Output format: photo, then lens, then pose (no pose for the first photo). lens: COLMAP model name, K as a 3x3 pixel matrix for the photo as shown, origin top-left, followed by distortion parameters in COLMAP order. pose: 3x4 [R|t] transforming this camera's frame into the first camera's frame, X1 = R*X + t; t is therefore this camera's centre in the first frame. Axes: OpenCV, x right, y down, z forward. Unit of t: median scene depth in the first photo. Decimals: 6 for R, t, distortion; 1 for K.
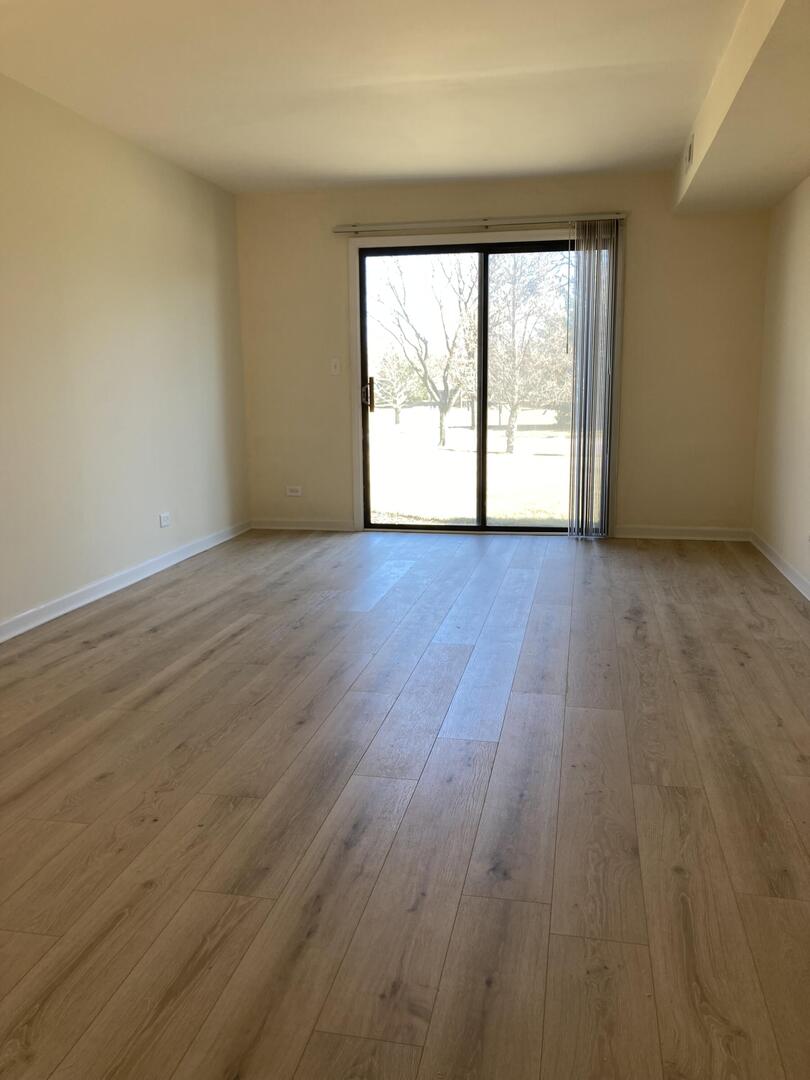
lens RADIAL K [[895.8, 0, 405.0], [0, 895.8, 540.0], [0, 0, 1]] dist [0.052122, 0.000864]
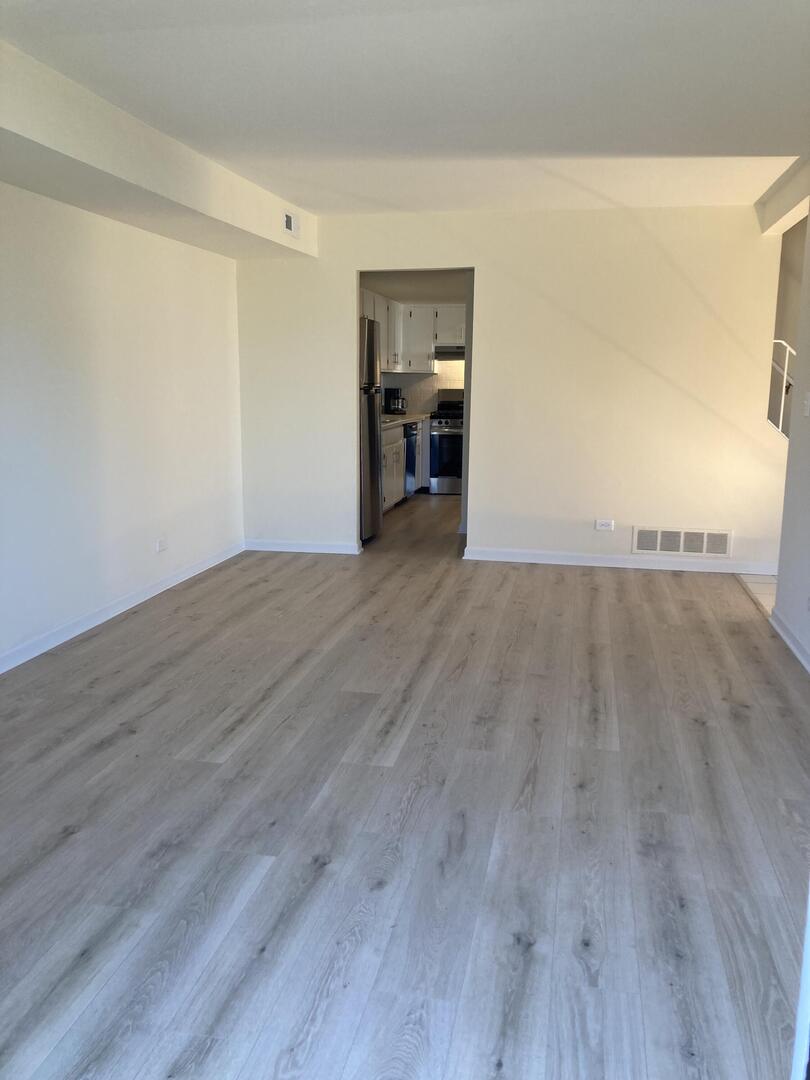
lens RADIAL K [[895.8, 0, 405.0], [0, 895.8, 540.0], [0, 0, 1]] dist [0.052122, 0.000864]
pose [[-0.999974, 0.006237, 0.003537, -0.001661], [0.007081, 0.936583, 0.350374, -0.398082], [-0.001127, 0.350390, -0.936603, 1.897211]]
